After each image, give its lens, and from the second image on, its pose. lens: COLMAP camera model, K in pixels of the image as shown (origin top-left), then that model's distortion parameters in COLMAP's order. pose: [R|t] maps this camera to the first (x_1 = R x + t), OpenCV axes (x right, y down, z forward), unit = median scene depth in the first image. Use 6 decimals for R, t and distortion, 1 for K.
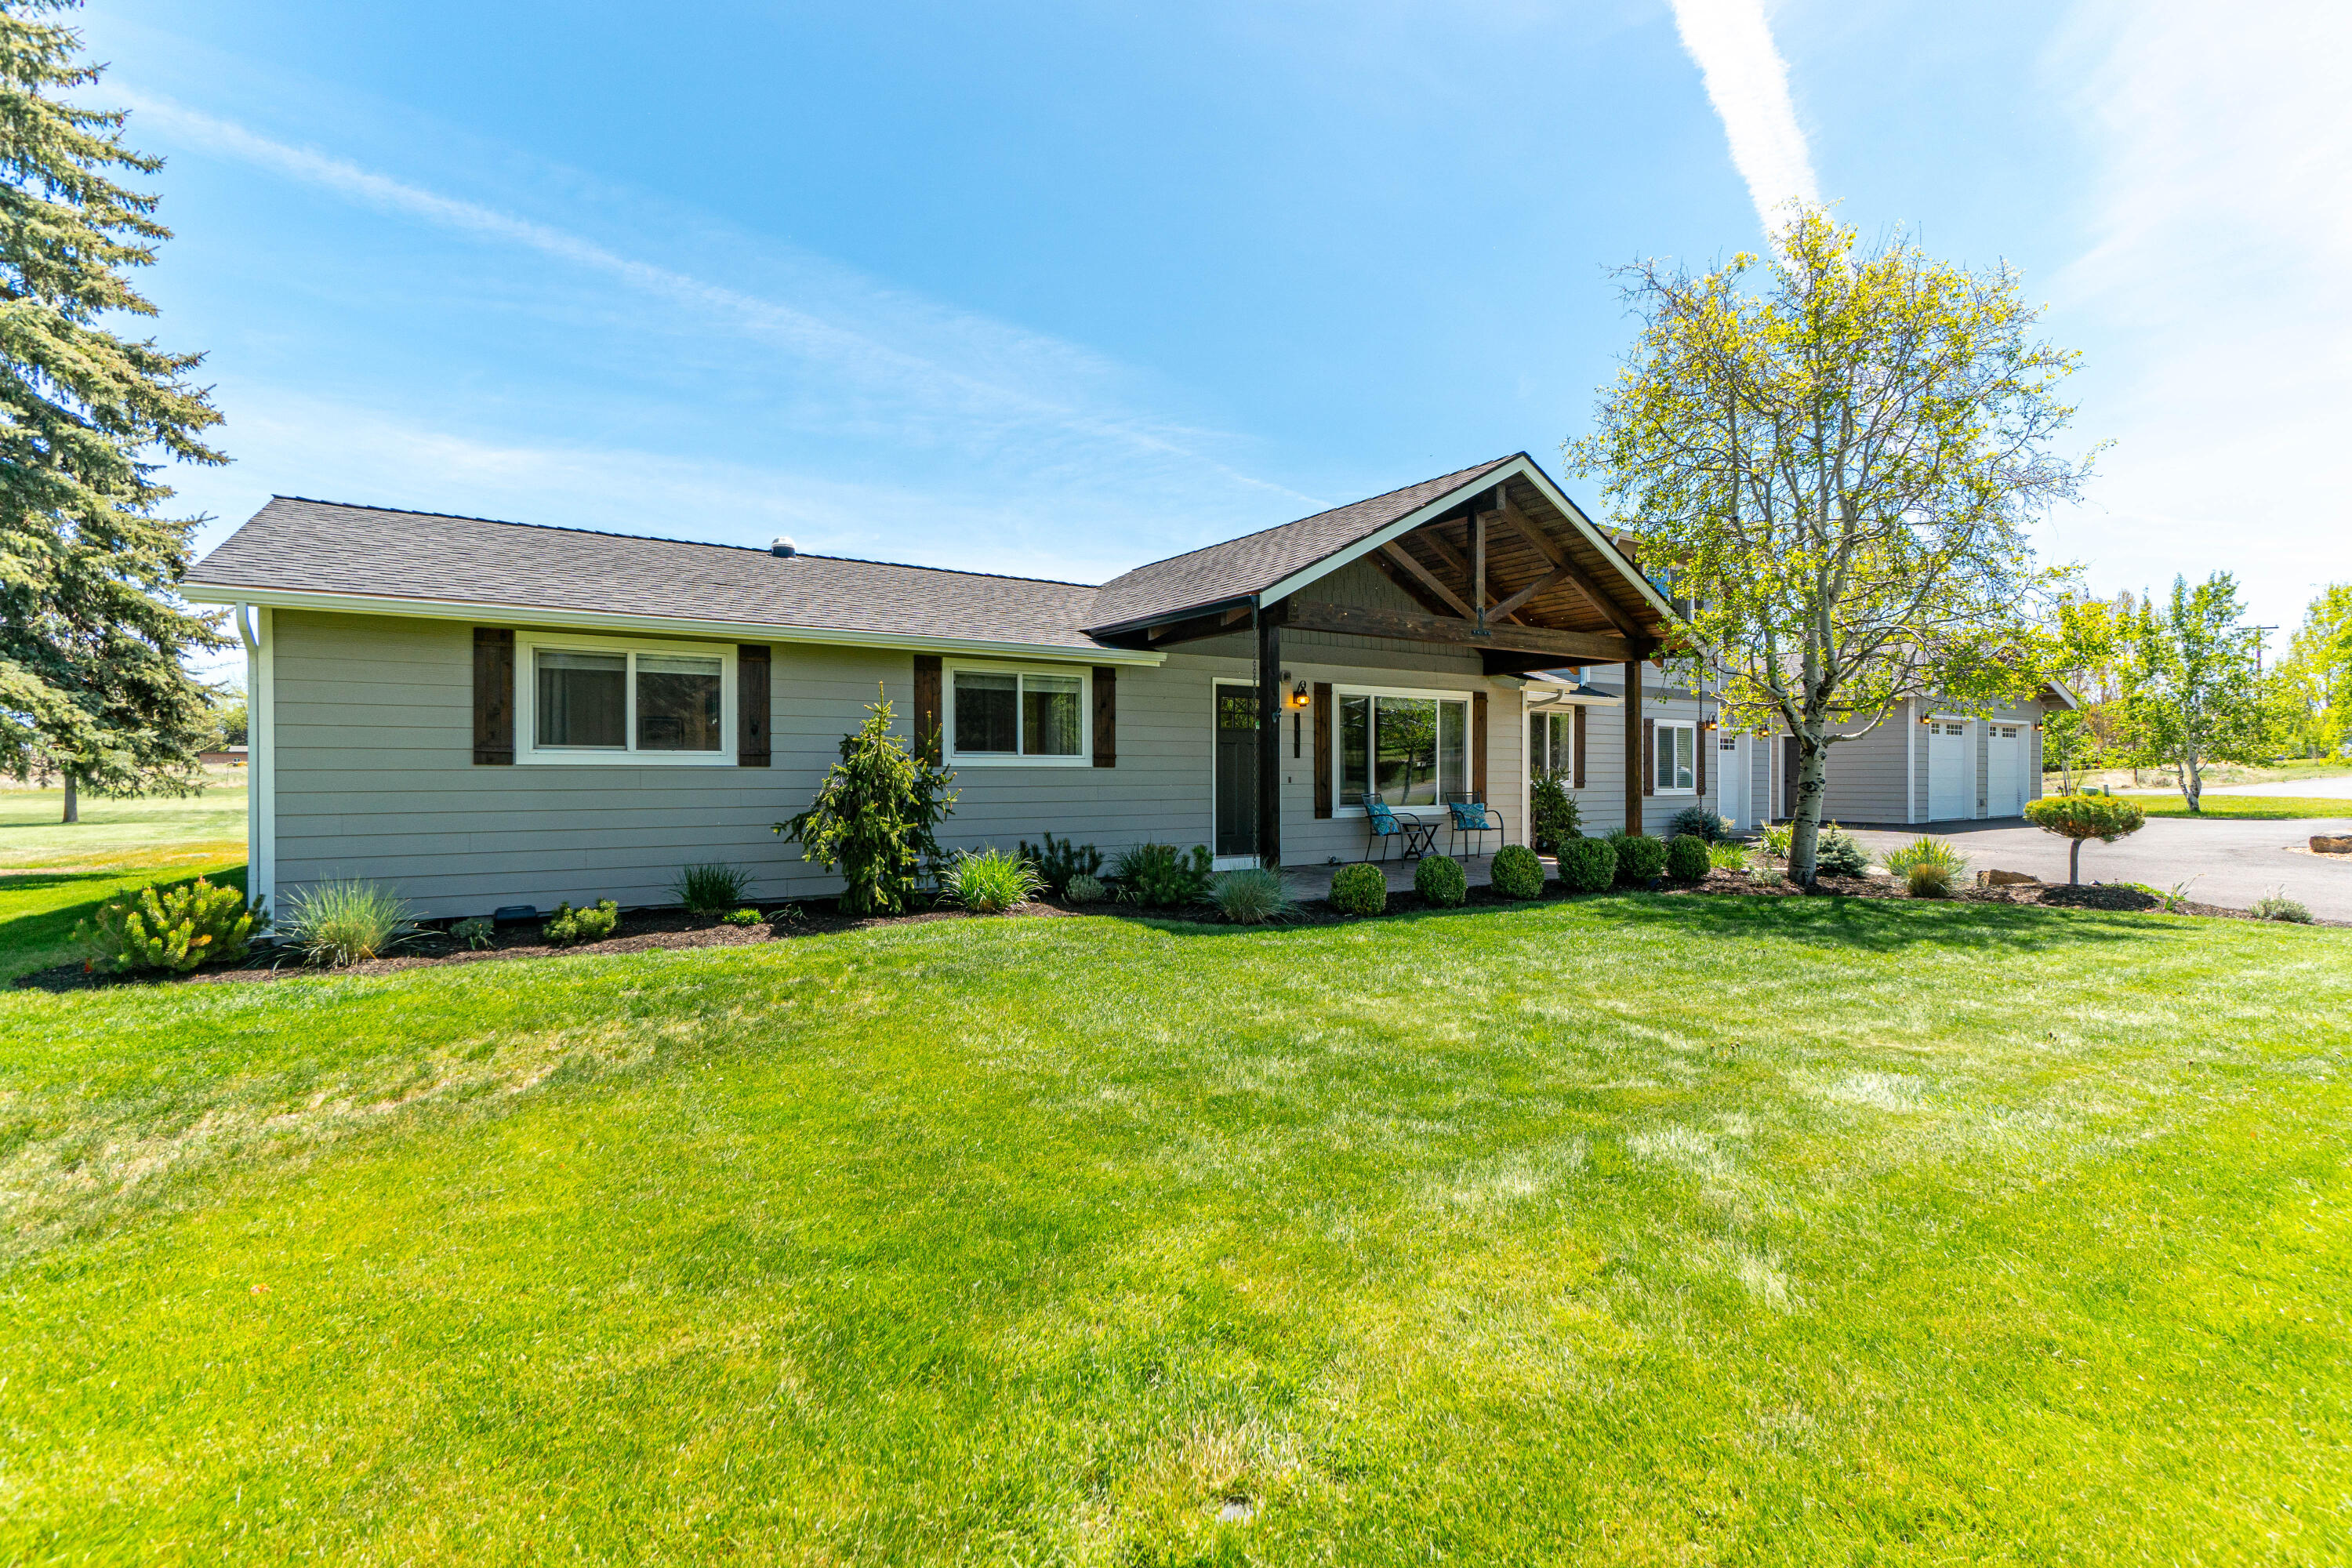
lens RADIAL K [[1086.7, 0, 1176.0], [0, 1086.7, 784.0], [0, 0, 1]] dist [-0.001974, 0.000341]
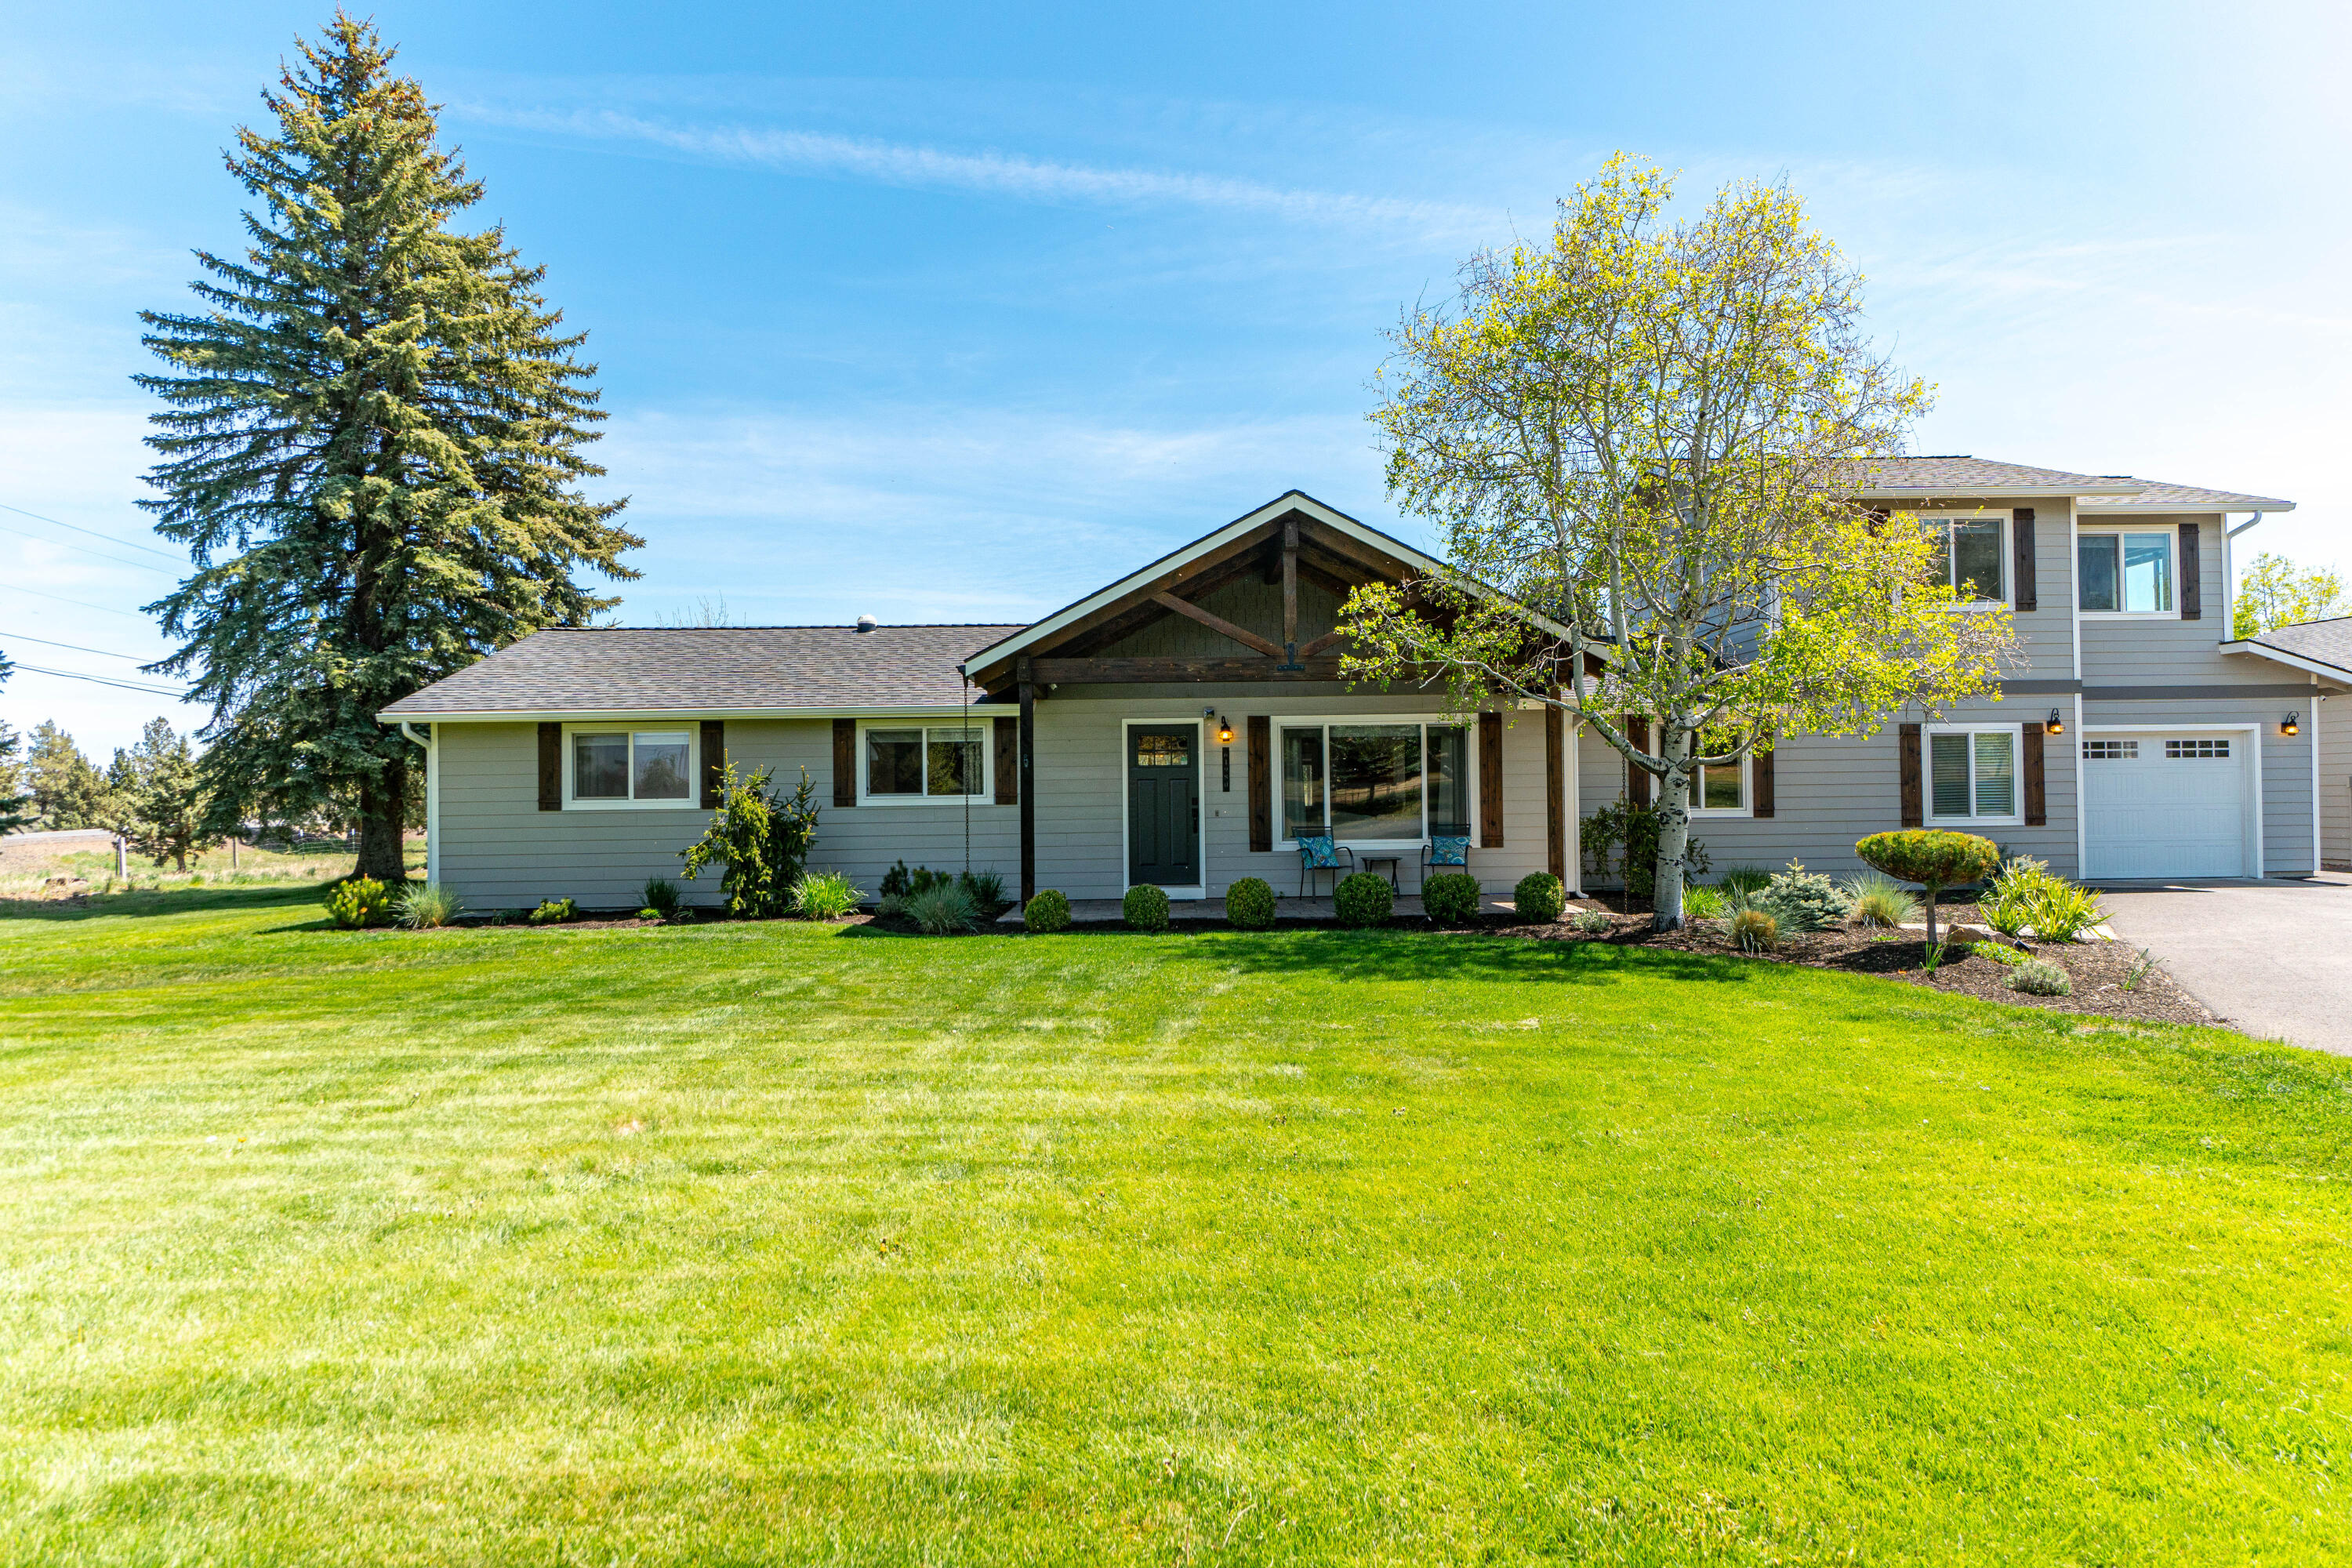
lens RADIAL K [[1430.3, 0, 1176.0], [0, 1430.3, 784.0], [0, 0, 1]] dist [-0.022880, -0.000340]
pose [[0.851646, -0.021275, -0.523686, 0.916061], [0.009411, 0.999635, -0.025307, 0.002852], [0.524034, 0.016625, 0.851535, -0.194682]]
